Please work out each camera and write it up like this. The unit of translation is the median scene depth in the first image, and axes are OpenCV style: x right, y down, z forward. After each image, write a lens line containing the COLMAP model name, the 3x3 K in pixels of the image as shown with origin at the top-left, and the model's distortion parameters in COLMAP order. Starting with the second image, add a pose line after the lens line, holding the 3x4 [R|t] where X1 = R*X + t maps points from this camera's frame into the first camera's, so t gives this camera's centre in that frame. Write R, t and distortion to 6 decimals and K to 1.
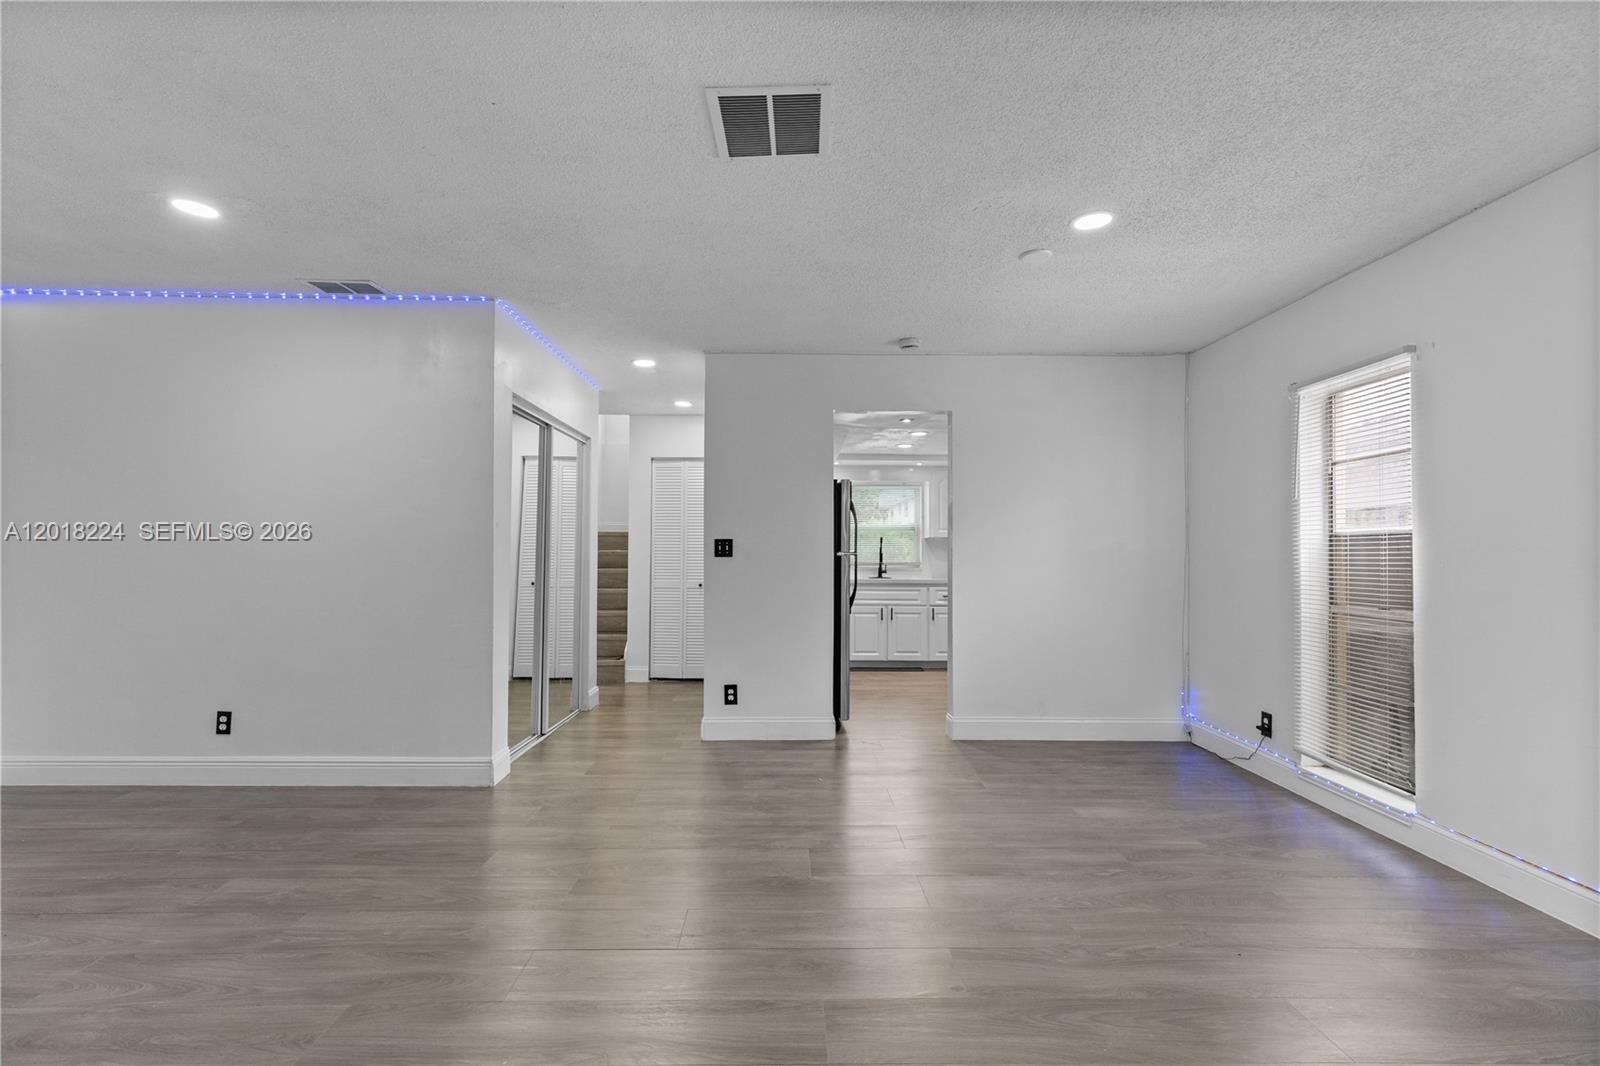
lens RADIAL K [[720.6, 0, 799.7], [0, 720.6, 529.5], [0, 0, 1]] dist [0.004123, -0.000756]
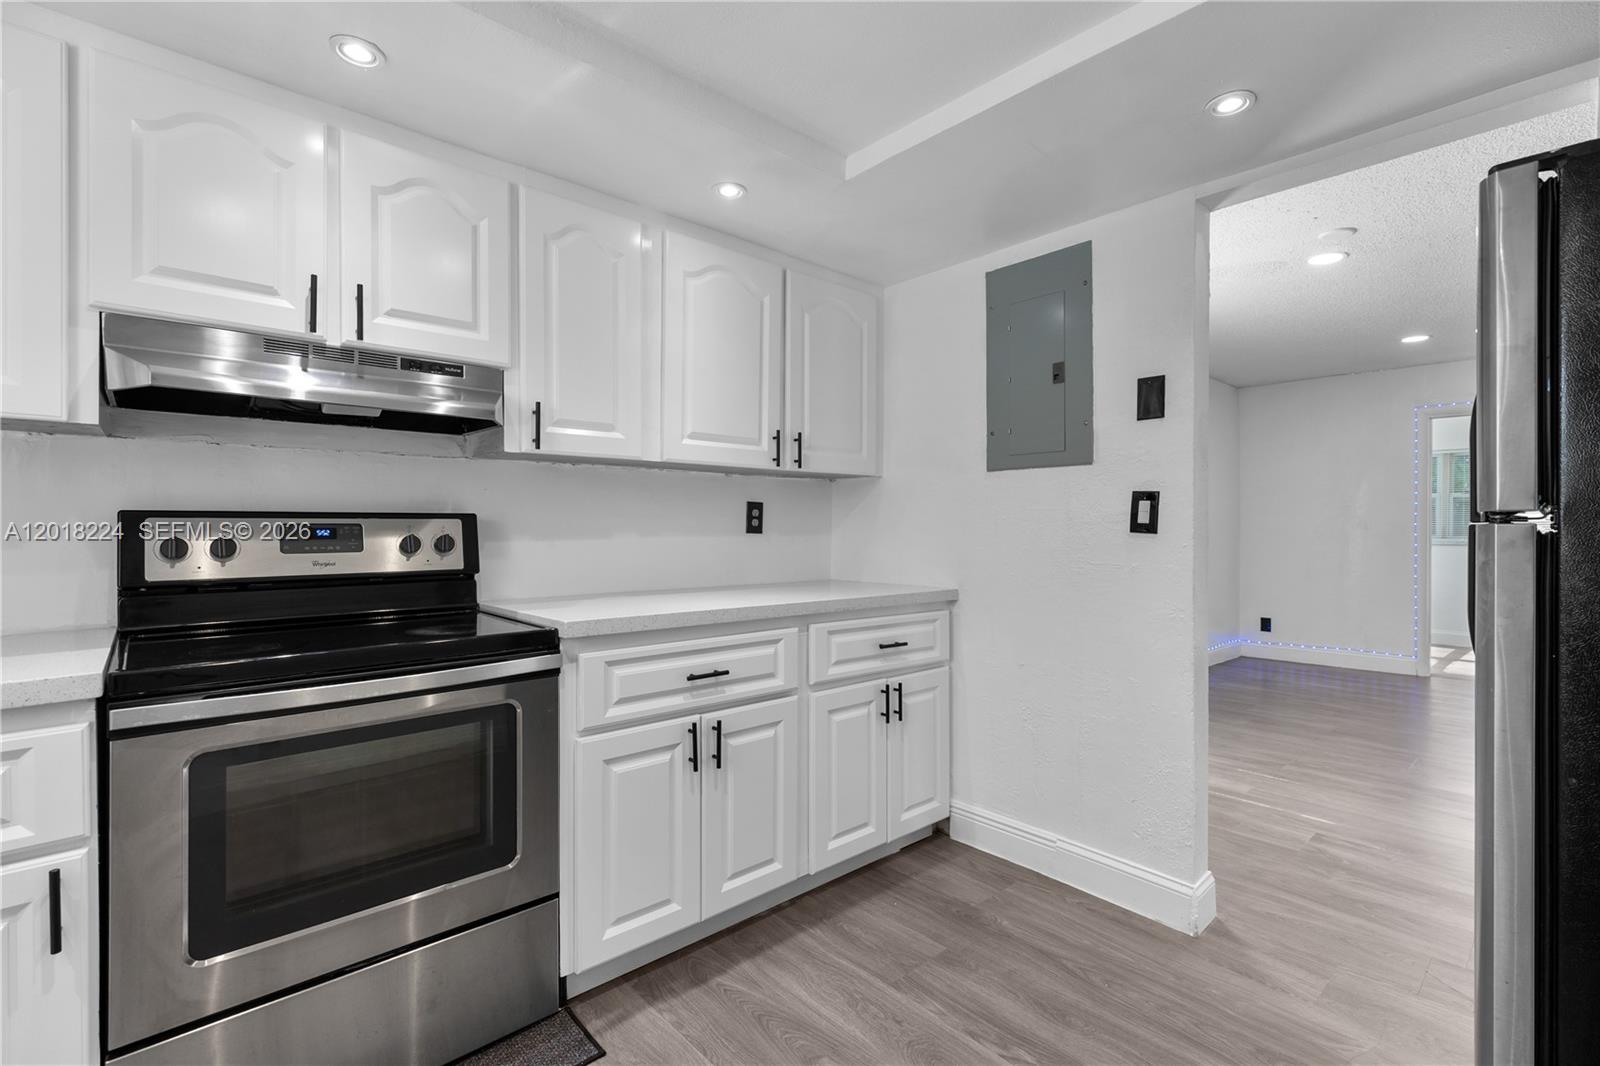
lens RADIAL K [[721.0, 0, 809.9], [0, 721.0, 526.9], [0, 0, 1]] dist [0.002396, -0.000437]
pose [[-0.659637, -0.012666, 0.751478, 0.033801], [-0.036839, 0.999201, -0.015495, 0.053716], [-0.750681, -0.037905, -0.659577, 1.522260]]
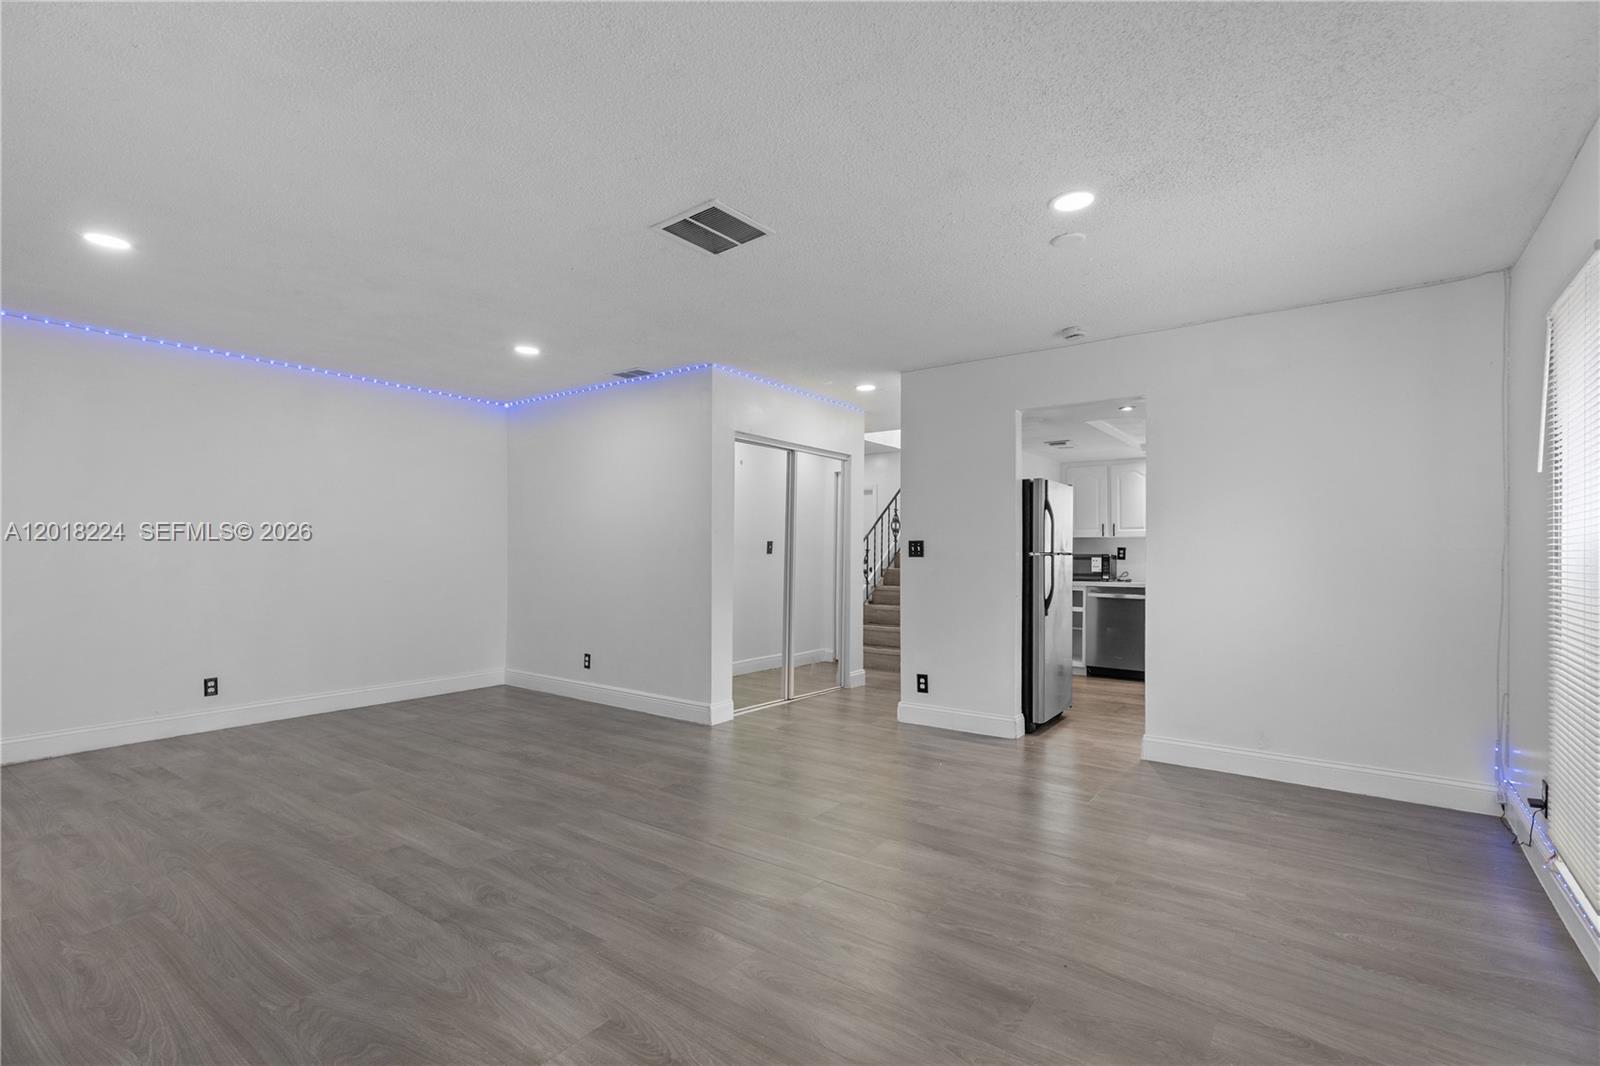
lens RADIAL K [[736.8, 0, 800.0], [0, 736.8, 533.0], [0, 0, 1]] dist [0.002652, 0.000160]
pose [[0.795321, -0.018475, -0.605907, 0.435881], [0.018623, 0.999808, -0.006041, 0.005229], [0.605902, -0.006479, 0.795513, 0.004124]]
